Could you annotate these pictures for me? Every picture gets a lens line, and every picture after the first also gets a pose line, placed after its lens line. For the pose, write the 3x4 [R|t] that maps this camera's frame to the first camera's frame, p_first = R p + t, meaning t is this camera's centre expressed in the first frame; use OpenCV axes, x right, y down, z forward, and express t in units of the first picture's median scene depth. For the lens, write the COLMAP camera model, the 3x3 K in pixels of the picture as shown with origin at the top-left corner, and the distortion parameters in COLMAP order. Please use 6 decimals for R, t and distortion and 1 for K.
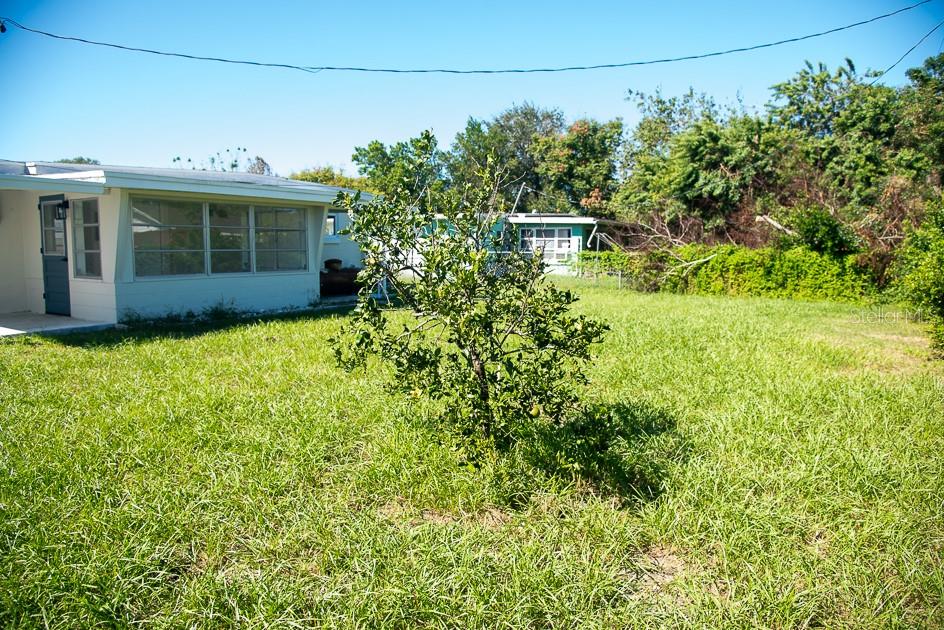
lens RADIAL K [[649.2, 0, 463.5], [0, 649.2, 319.8], [0, 0, 1]] dist [-0.095278, 0.046098]
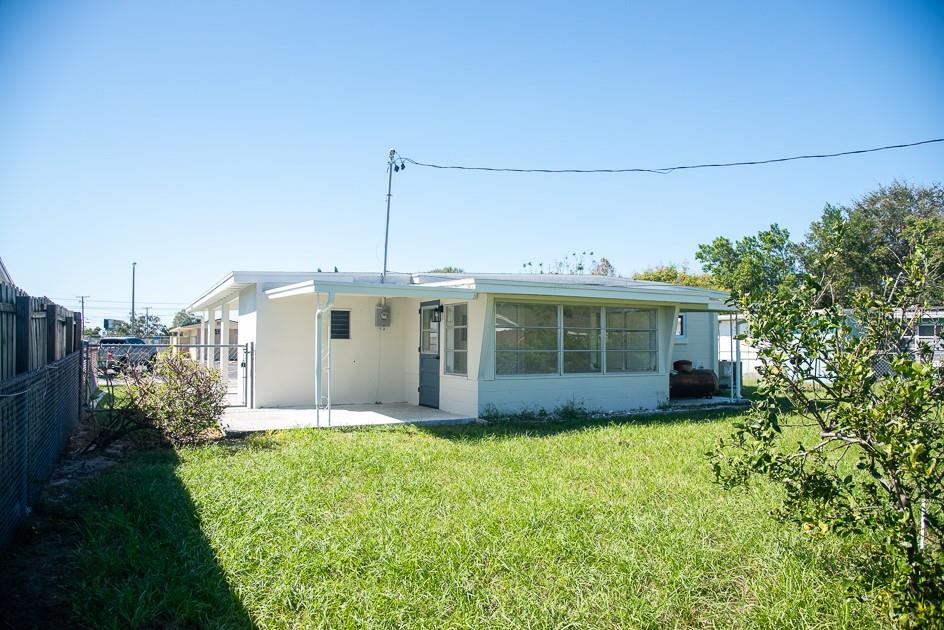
lens RADIAL K [[649.2, 0, 469.6], [0, 649.2, 321.7], [0, 0, 1]] dist [-0.095278, 0.046098]
pose [[0.876780, -0.018238, -0.480545, -0.028955], [-0.053652, 0.989332, -0.135439, -0.006109], [0.477889, 0.144533, 0.866448, 0.019171]]
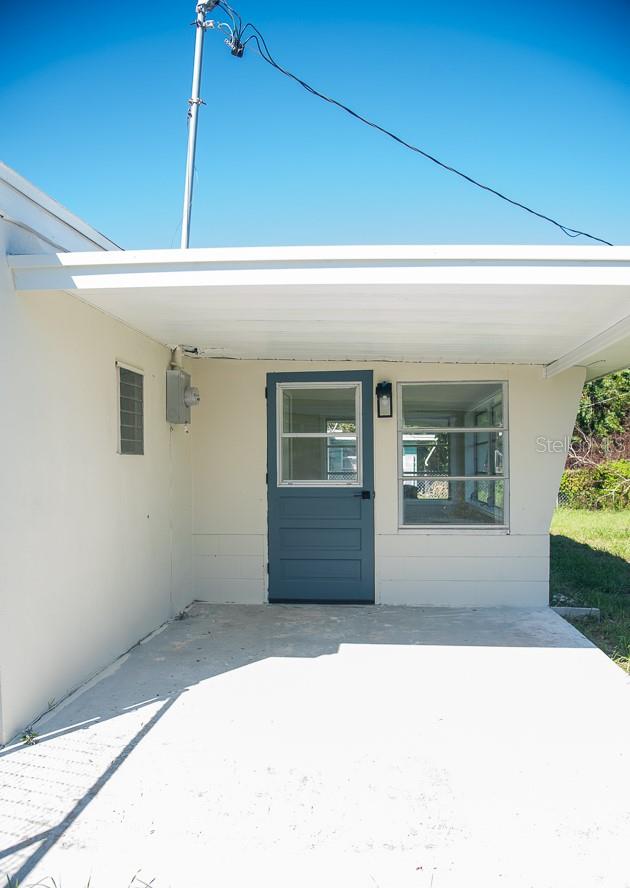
lens RADIAL K [[653.3, 0, 356.8], [0, 653.3, 465.5], [0, 0, 1]] dist [-0.012102, -0.001555]
pose [[0.888167, -0.010828, 0.459394, -0.921655], [0.062277, 0.993335, -0.096989, -0.070275], [-0.455282, 0.114753, 0.882921, 0.540261]]
